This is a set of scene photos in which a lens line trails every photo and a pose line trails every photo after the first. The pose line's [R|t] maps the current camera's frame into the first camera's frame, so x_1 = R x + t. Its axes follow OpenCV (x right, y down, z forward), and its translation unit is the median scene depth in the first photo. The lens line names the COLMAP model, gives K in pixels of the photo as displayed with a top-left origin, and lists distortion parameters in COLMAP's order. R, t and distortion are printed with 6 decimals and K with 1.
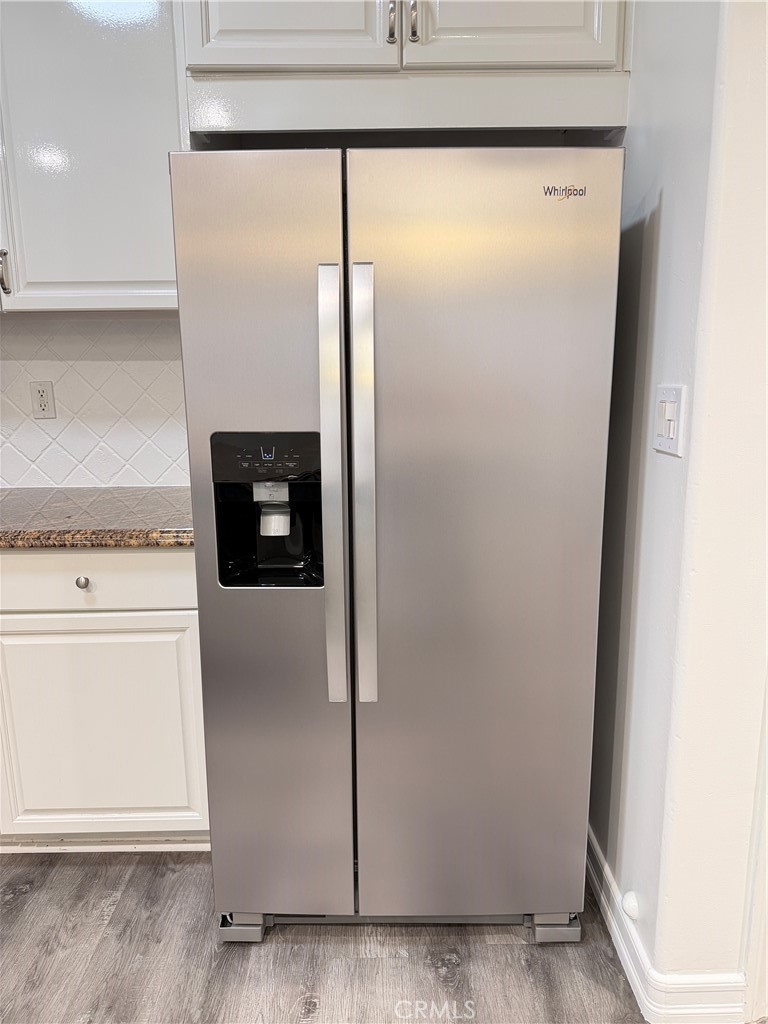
lens RADIAL K [[699.0, 0, 383.3], [0, 699.0, 493.8], [0, 0, 1]] dist [-0.002357, -0.000848]
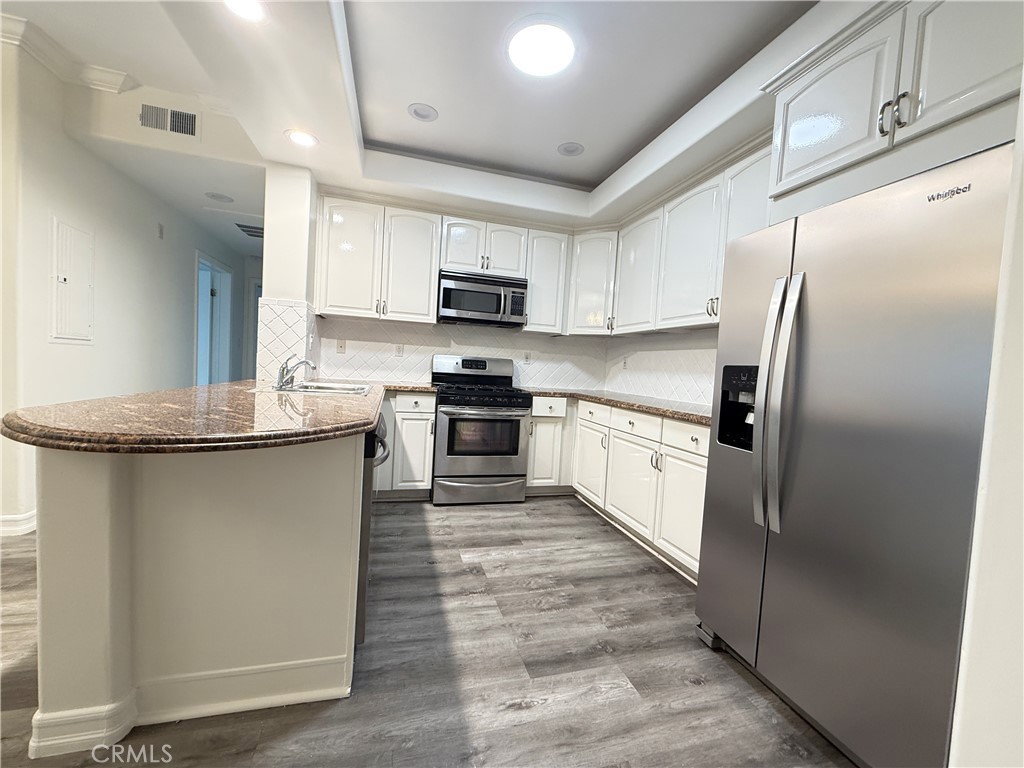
lens RADIAL K [[407.3, 0, 512.0], [0, 407.3, 384.0], [0, 0, 1]] dist [0.000582, 0.000243]
pose [[0.296575, 0.071456, -0.952333, 0.684739], [-0.234970, 0.972003, -0.000243, 0.107461], [0.925653, 0.223841, 0.305061, 0.052293]]
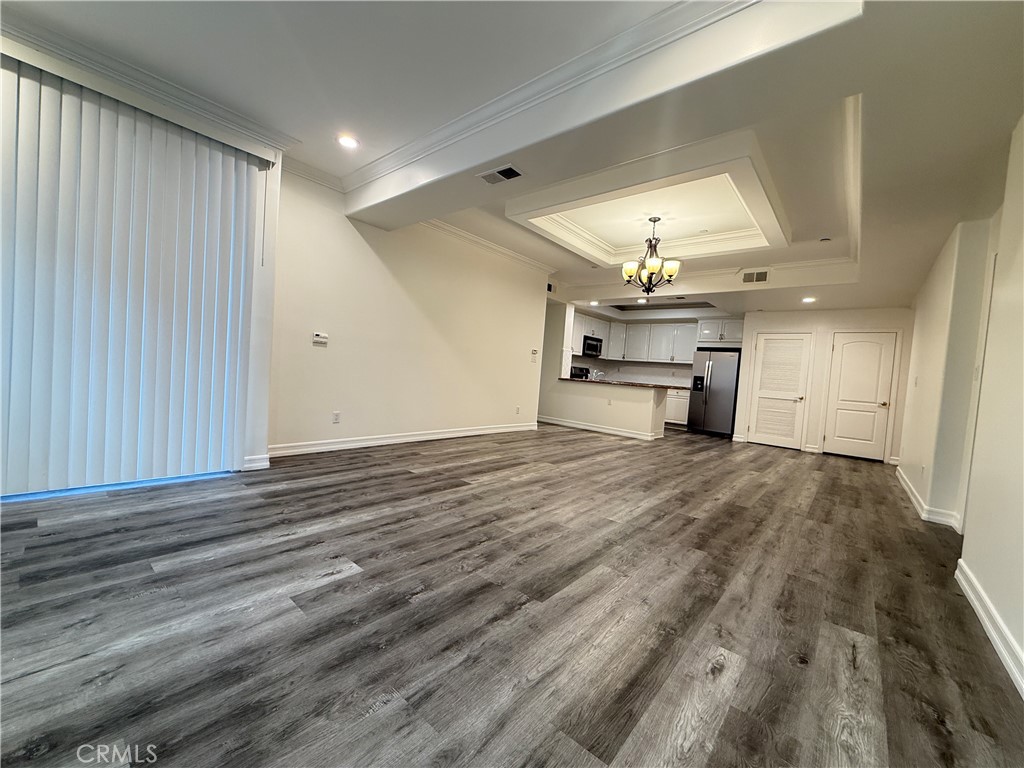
lens RADIAL K [[405.3, 0, 512.0], [0, 405.3, 384.0], [0, 0, 1]] dist [-0.000508, 0.000172]
pose [[0.743662, 0.093210, -0.662026, 1.539739], [-0.208811, 0.973078, -0.097556, 1.045968], [0.635110, 0.210787, 0.743104, -4.570993]]
